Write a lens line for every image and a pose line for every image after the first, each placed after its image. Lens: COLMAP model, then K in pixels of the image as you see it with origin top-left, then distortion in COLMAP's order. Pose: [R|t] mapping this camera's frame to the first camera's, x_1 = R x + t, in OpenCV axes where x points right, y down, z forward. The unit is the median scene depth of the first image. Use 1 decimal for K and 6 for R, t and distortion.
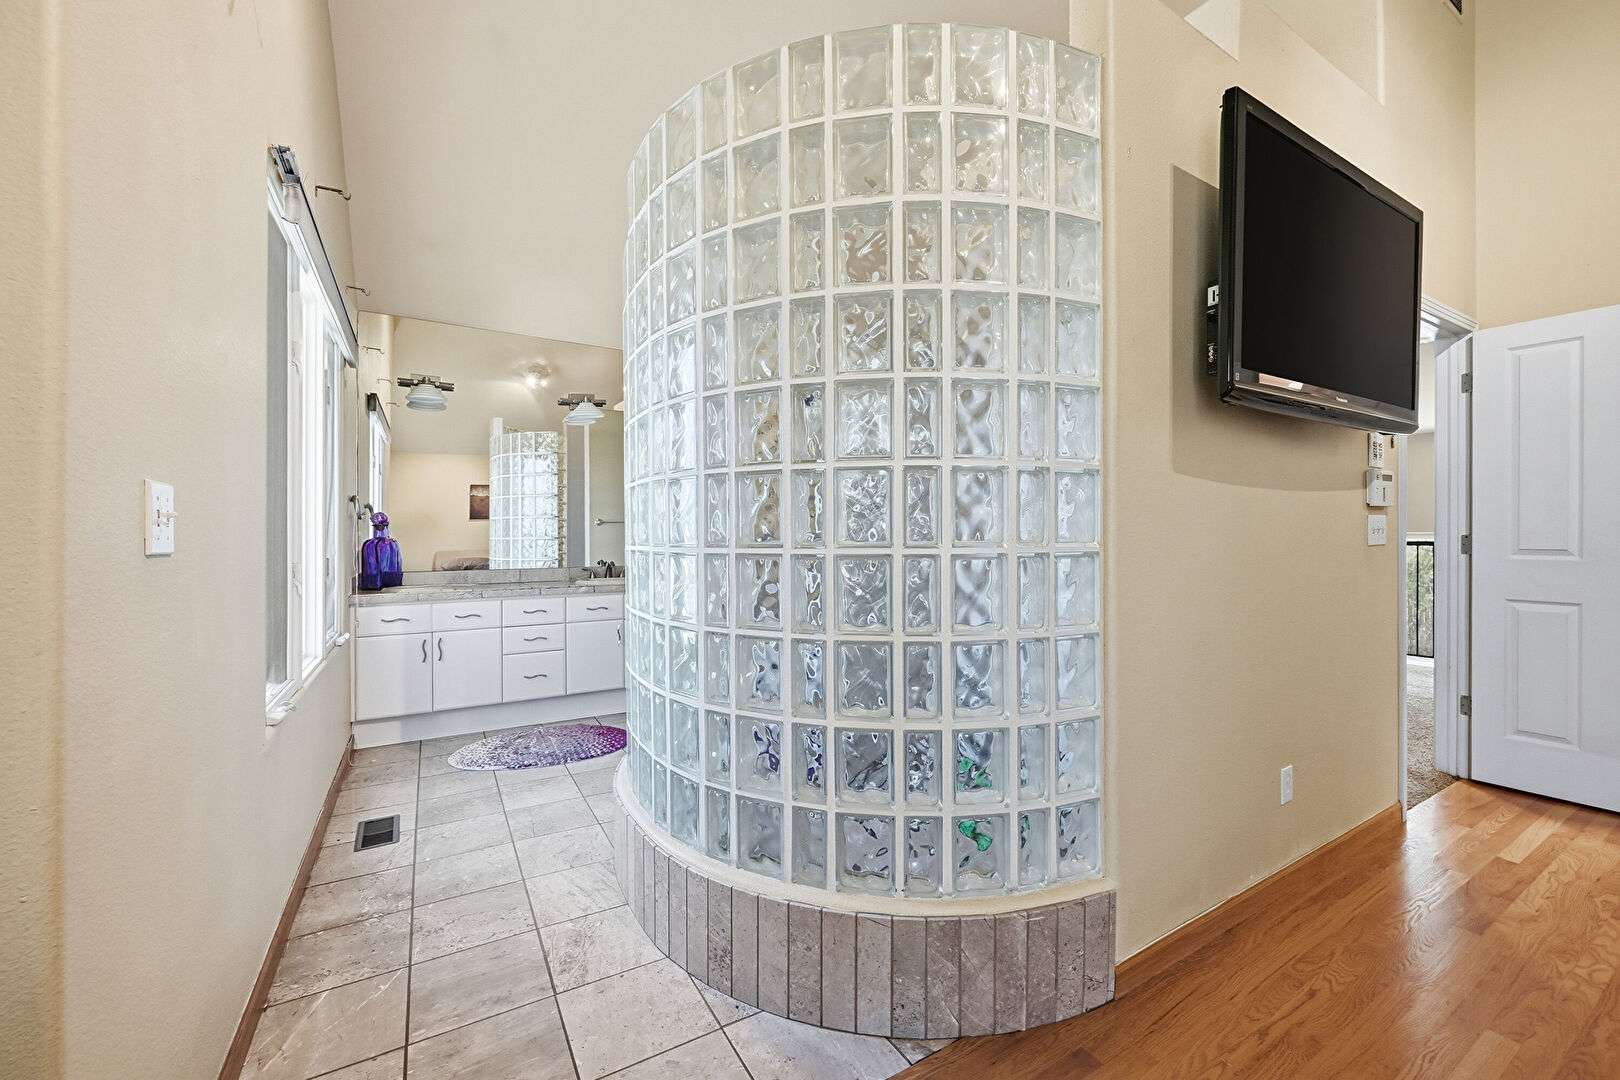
lens RADIAL K [[652.3, 0, 811.3], [0, 652.3, 535.2], [0, 0, 1]] dist [0.002749, -0.000695]
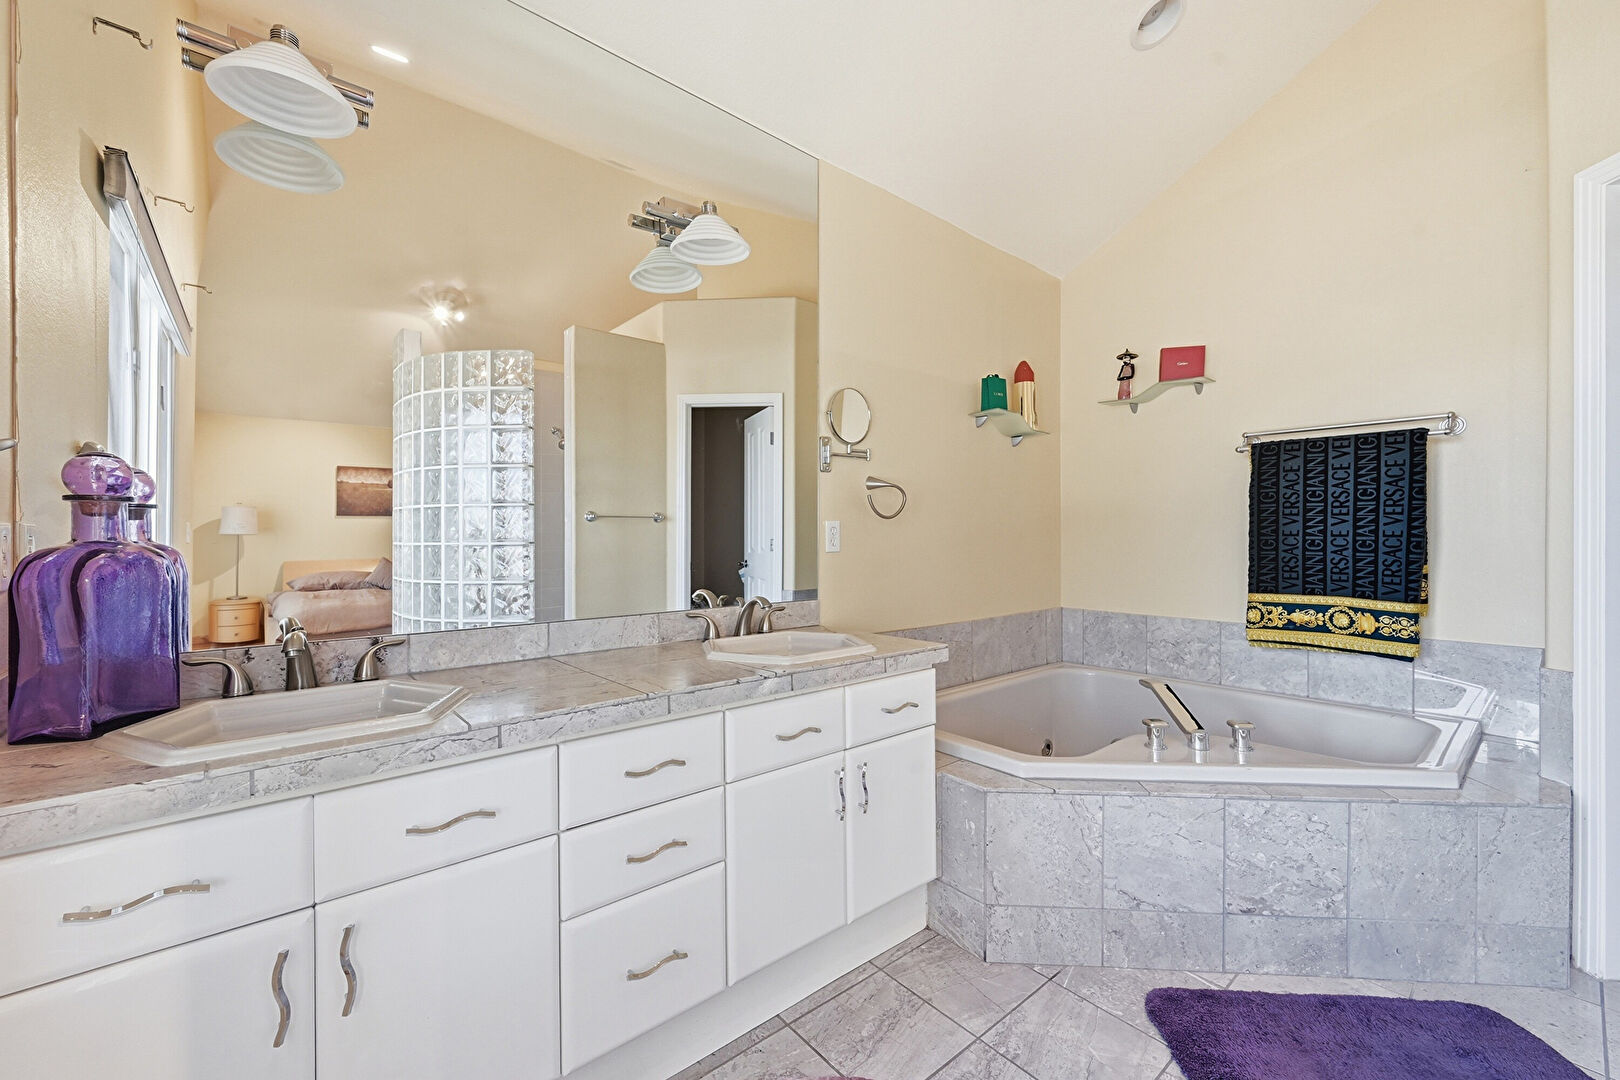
lens RADIAL K [[652.3, 0, 818.6], [0, 652.3, 541.0], [0, 0, 1]] dist [0.002749, -0.000695]
pose [[0.985315, 0.001984, 0.170733, -0.191568], [-0.002313, 0.999996, 0.001728, 0.001053], [-0.170729, -0.002098, 0.985316, 0.318544]]
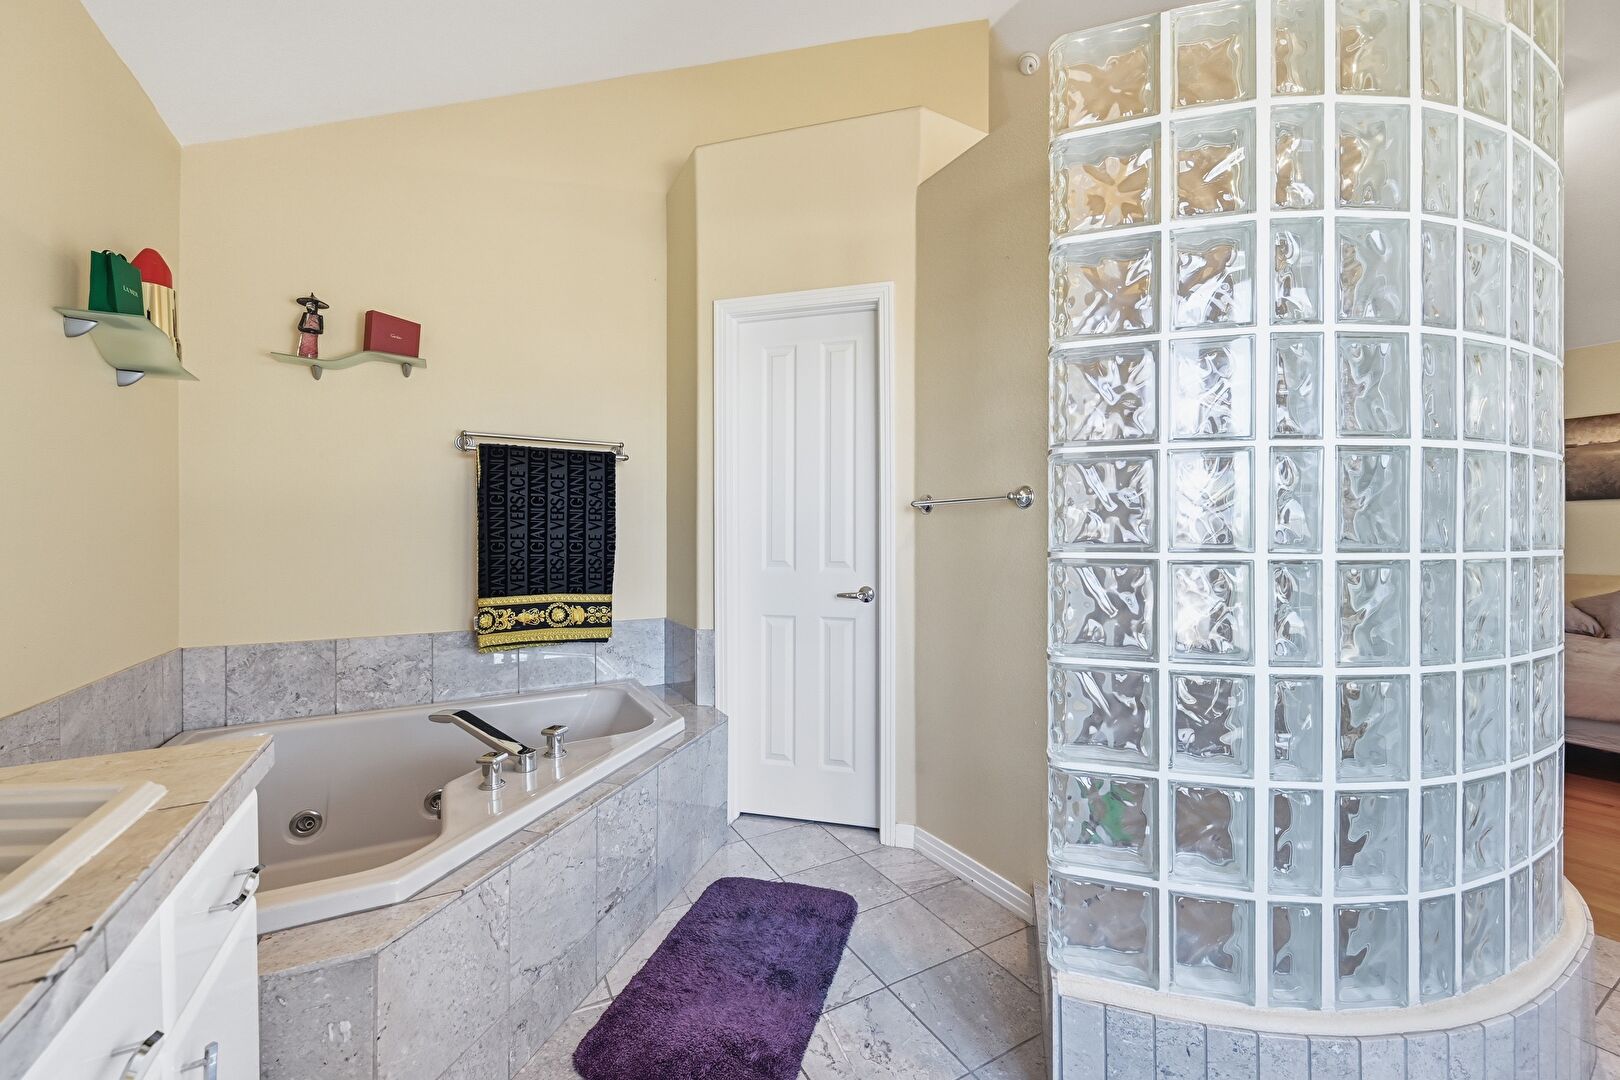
lens RADIAL K [[652.3, 0, 815.1], [0, 652.3, 537.7], [0, 0, 1]] dist [0.002749, -0.000695]
pose [[0.023070, 0.006370, 0.999714, -0.280185], [0.004247, 0.999970, -0.006469, 0.000370], [-0.999725, 0.004395, 0.023042, 0.561626]]
